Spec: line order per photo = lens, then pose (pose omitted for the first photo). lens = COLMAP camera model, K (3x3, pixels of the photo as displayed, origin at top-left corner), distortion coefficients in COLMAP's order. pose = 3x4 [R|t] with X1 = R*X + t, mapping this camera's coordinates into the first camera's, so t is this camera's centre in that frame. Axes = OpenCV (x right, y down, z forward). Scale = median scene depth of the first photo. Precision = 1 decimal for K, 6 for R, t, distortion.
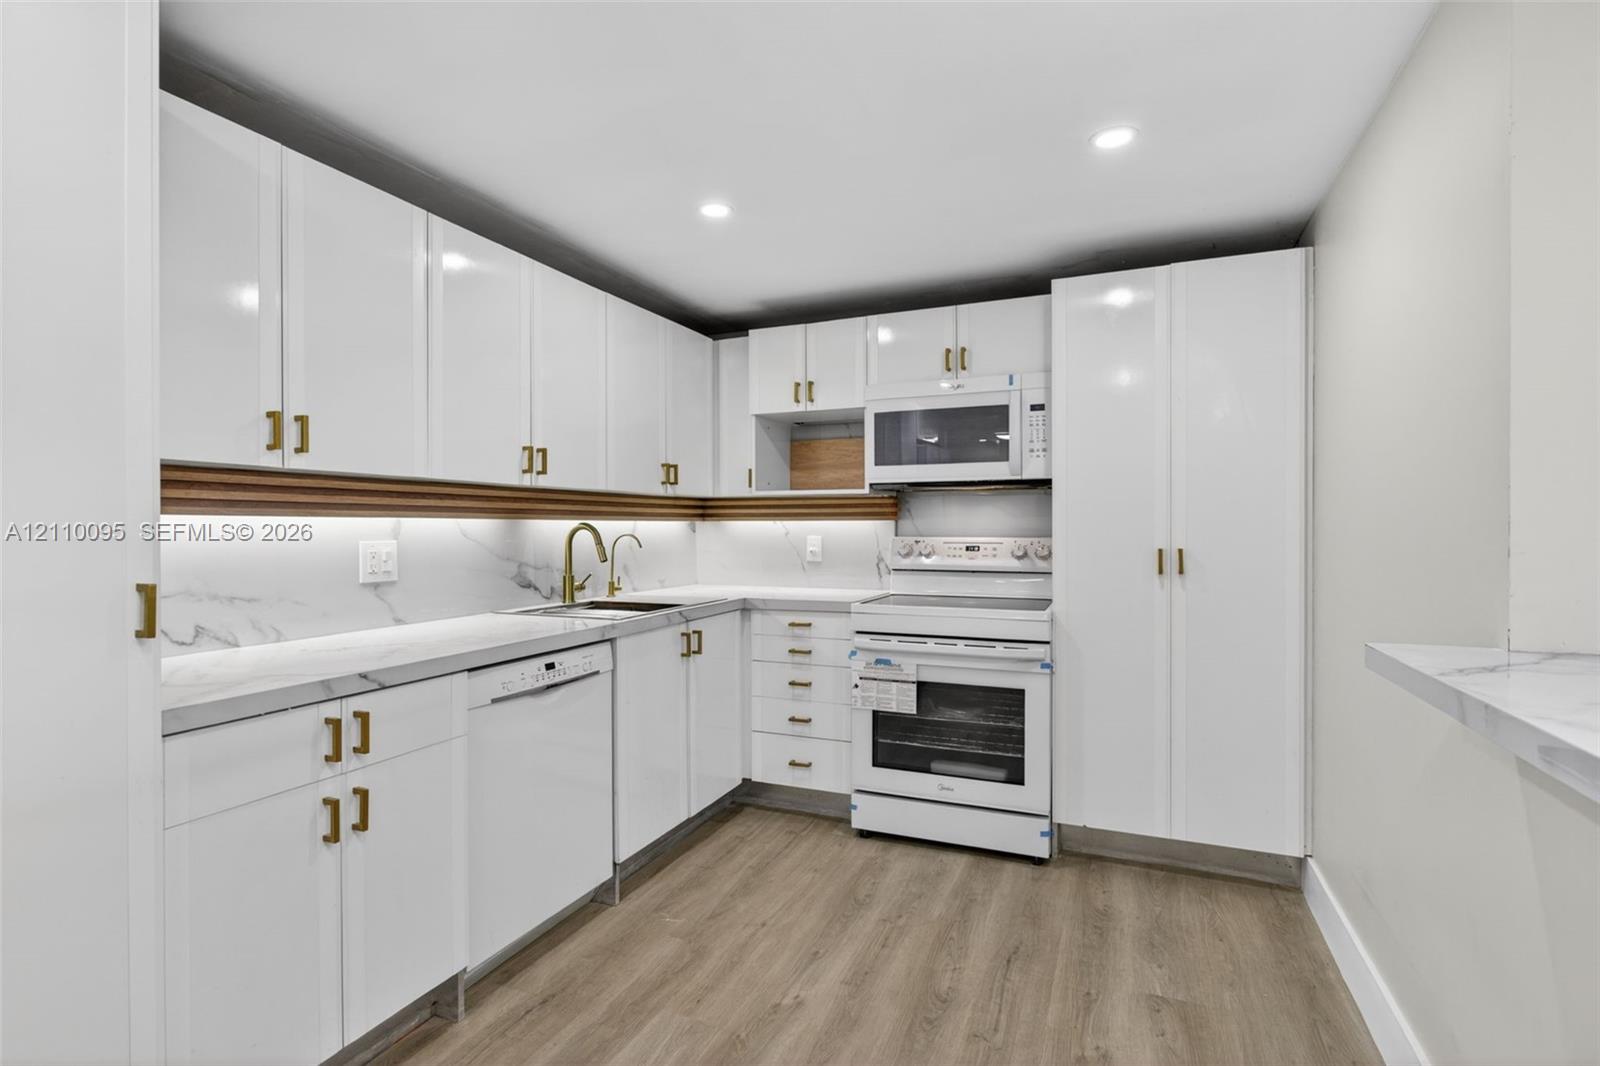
lens RADIAL K [[771.0, 0, 810.9], [0, 771.0, 537.8], [0, 0, 1]] dist [-0.007303, 0.002265]
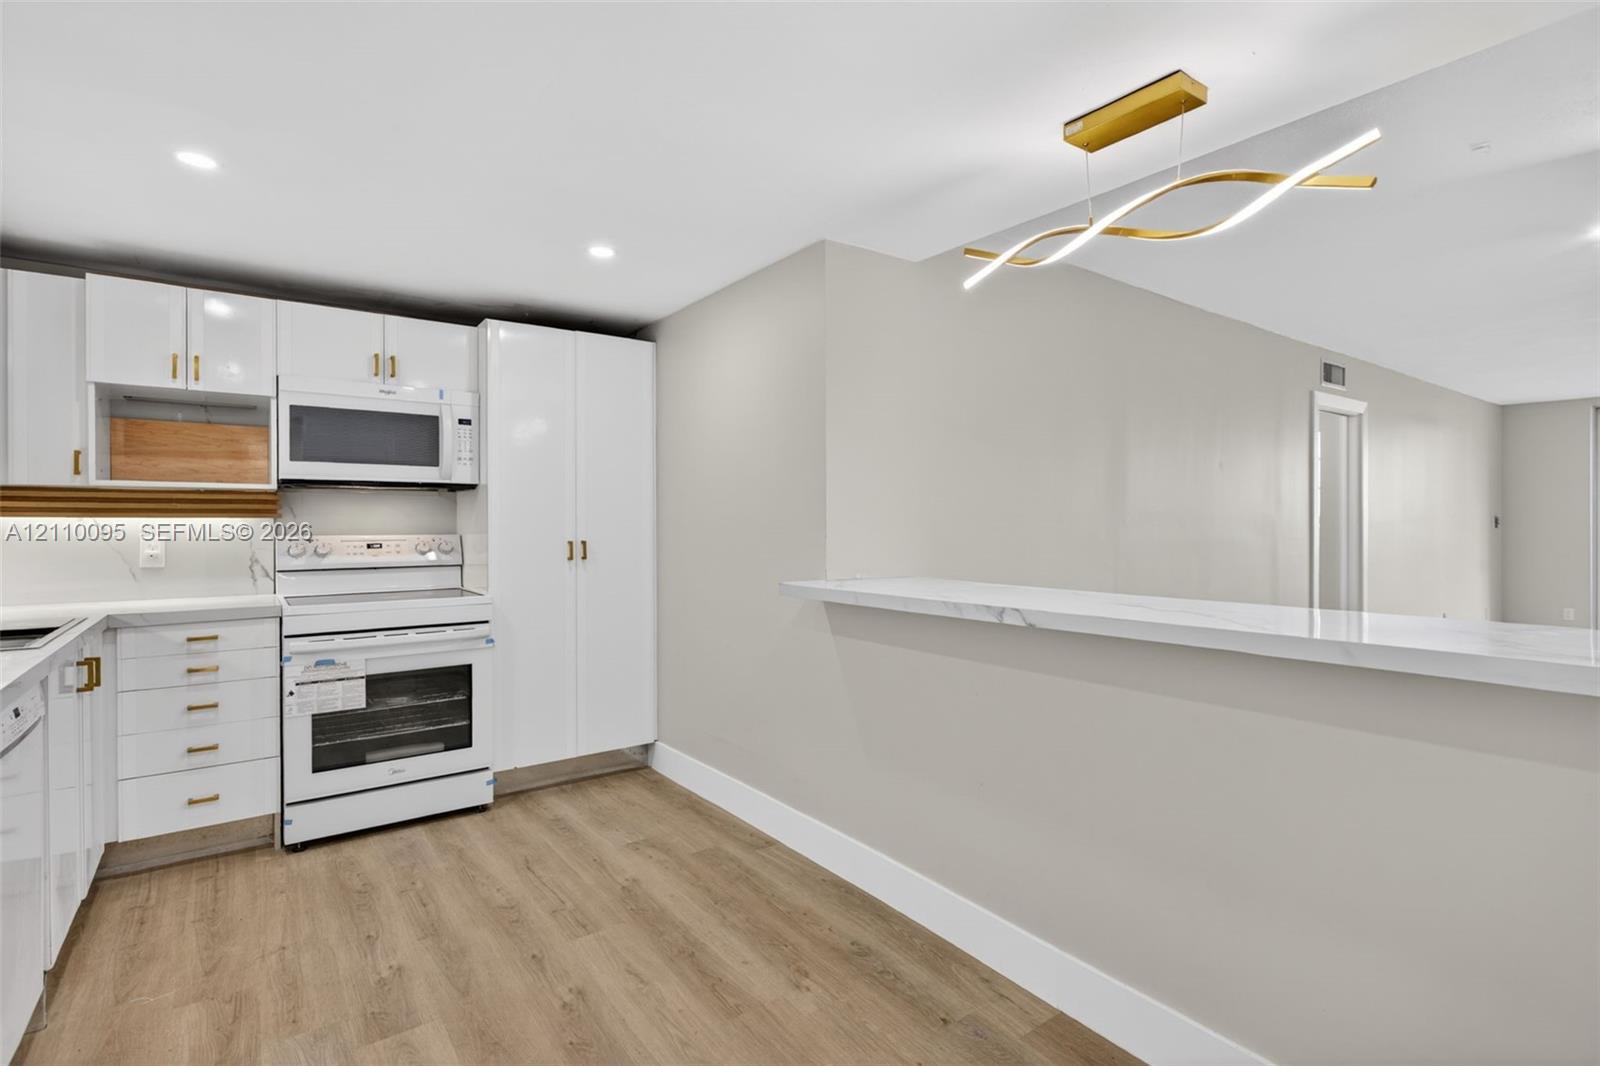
lens RADIAL K [[771.0, 0, 819.8], [0, 771.0, 532.4], [0, 0, 1]] dist [-0.007303, 0.002265]
pose [[0.487524, -0.010012, 0.873052, -0.459468], [0.013240, 0.999904, 0.004073, -0.000661], [-0.873009, 0.009573, 0.487609, -0.029556]]
